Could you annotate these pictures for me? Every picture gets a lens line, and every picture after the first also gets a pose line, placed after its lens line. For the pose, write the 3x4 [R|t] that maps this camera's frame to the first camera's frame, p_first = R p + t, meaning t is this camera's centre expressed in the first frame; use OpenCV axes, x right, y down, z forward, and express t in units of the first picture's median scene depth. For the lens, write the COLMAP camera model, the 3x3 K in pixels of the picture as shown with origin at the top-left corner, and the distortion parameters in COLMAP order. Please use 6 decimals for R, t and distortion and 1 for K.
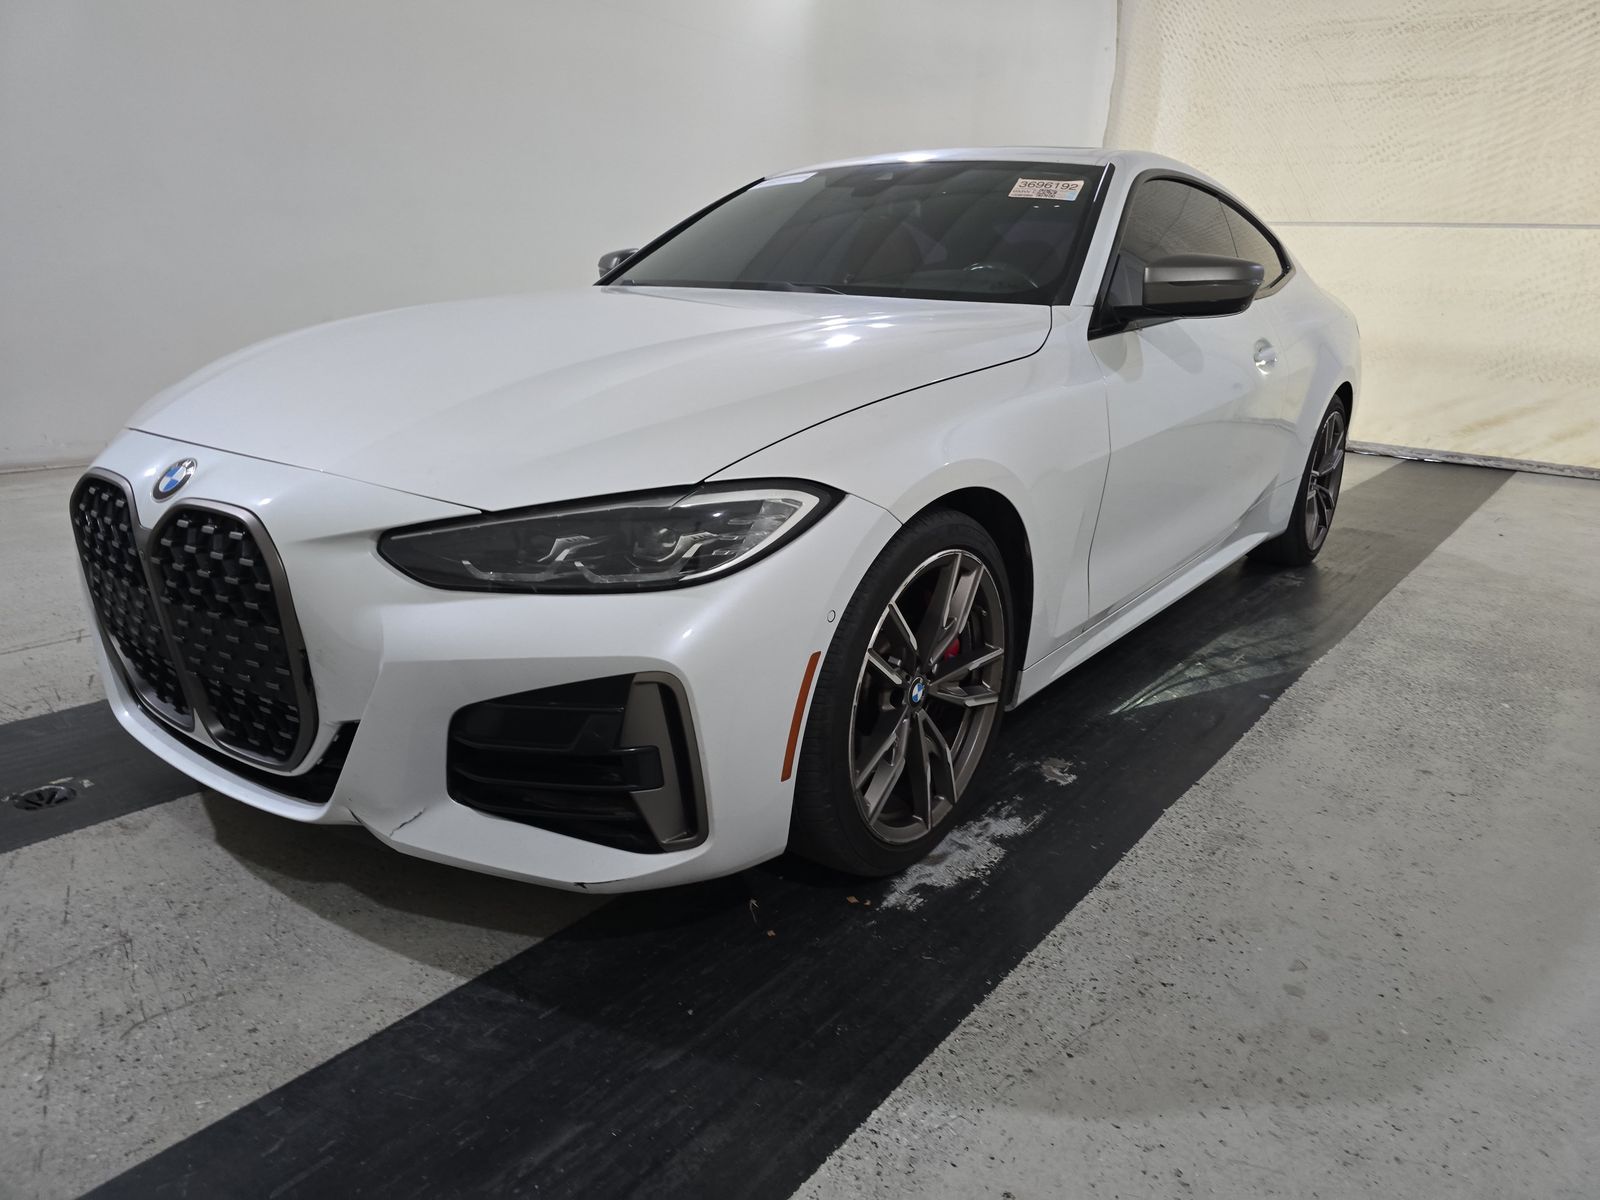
lens RADIAL K [[1078.7, 0, 801.0], [0, 1078.7, 599.8], [0, 0, 1]] dist [0.035930, -0.026332]
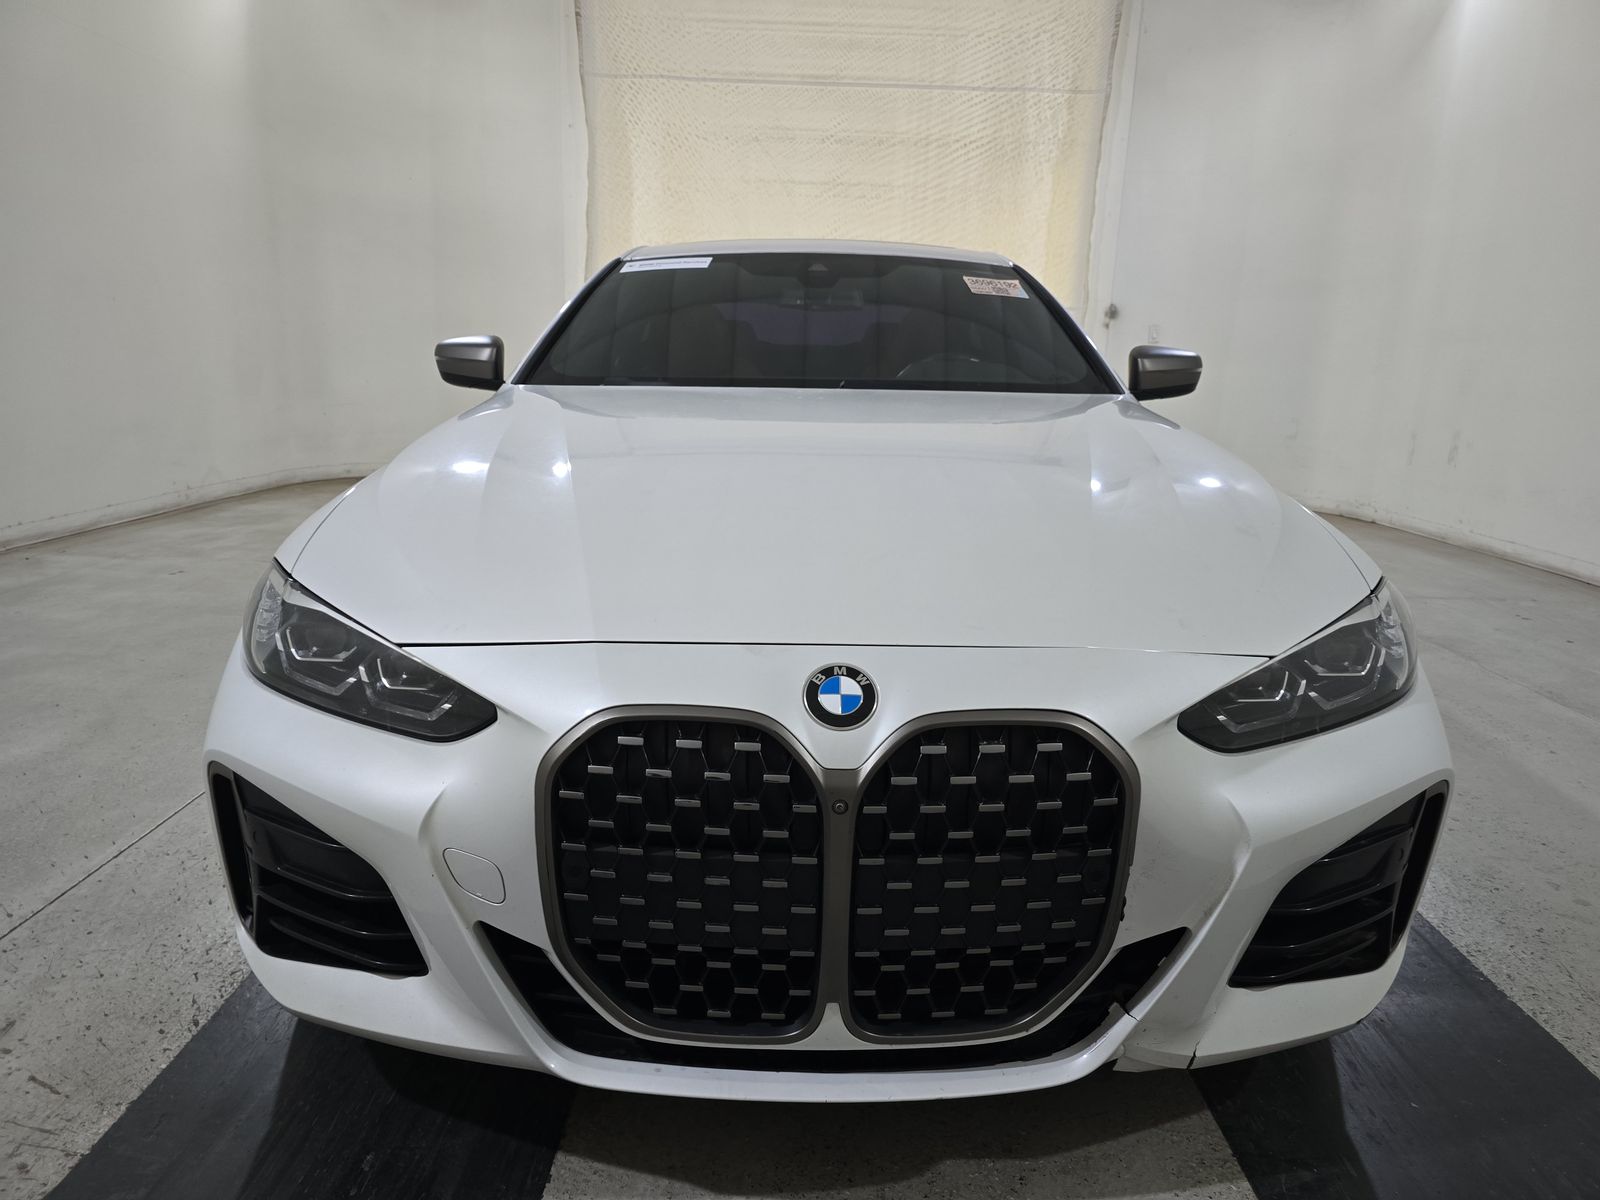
lens RADIAL K [[1078.7, 0, 789.0], [0, 1078.7, 596.9], [0, 0, 1]] dist [0.035930, -0.026332]
pose [[0.821093, -0.136988, 0.554112, -0.221583], [0.165464, 0.986215, -0.001375, -0.038877], [-0.546285, 0.092814, 0.832441, 0.088481]]
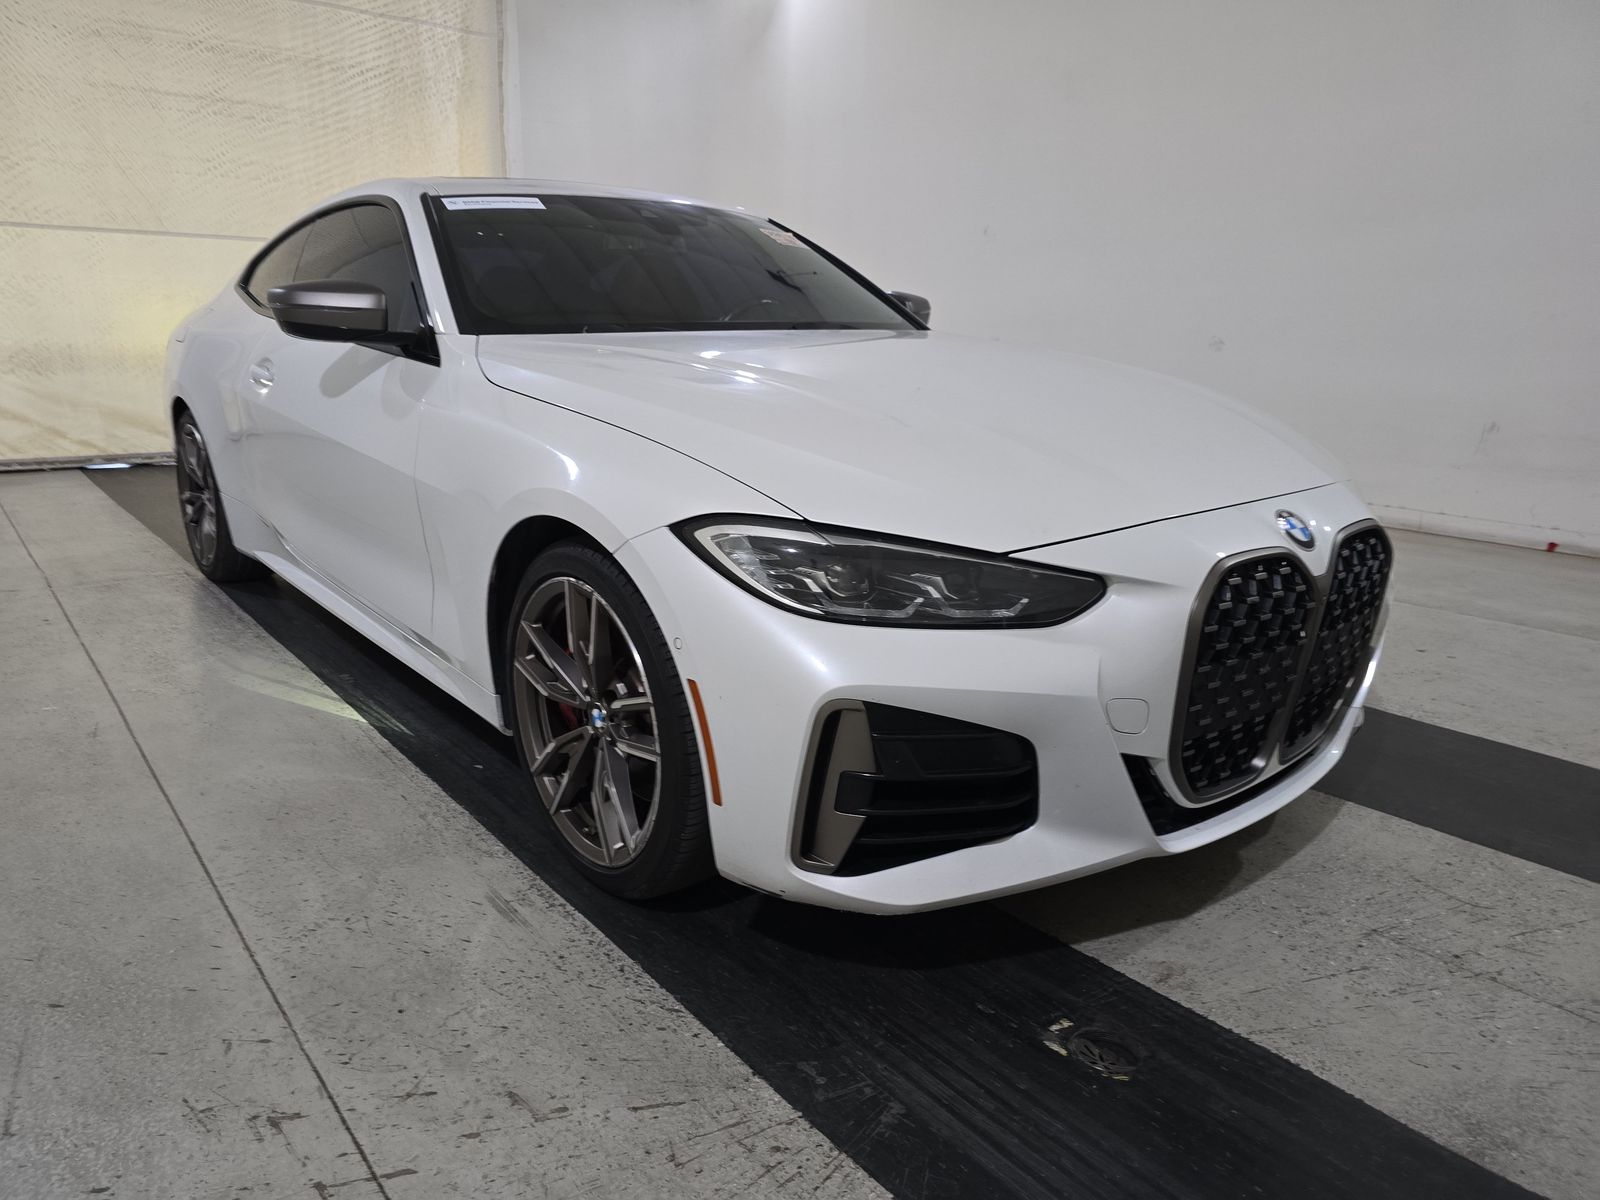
lens RADIAL K [[1078.7, 0, 800.9], [0, 1078.7, 593.6], [0, 0, 1]] dist [0.035930, -0.026332]
pose [[0.269179, -0.269151, 0.924716, -0.396296], [0.272676, 0.942167, 0.194856, -0.090409], [-0.923683, 0.199697, 0.327003, 0.259218]]
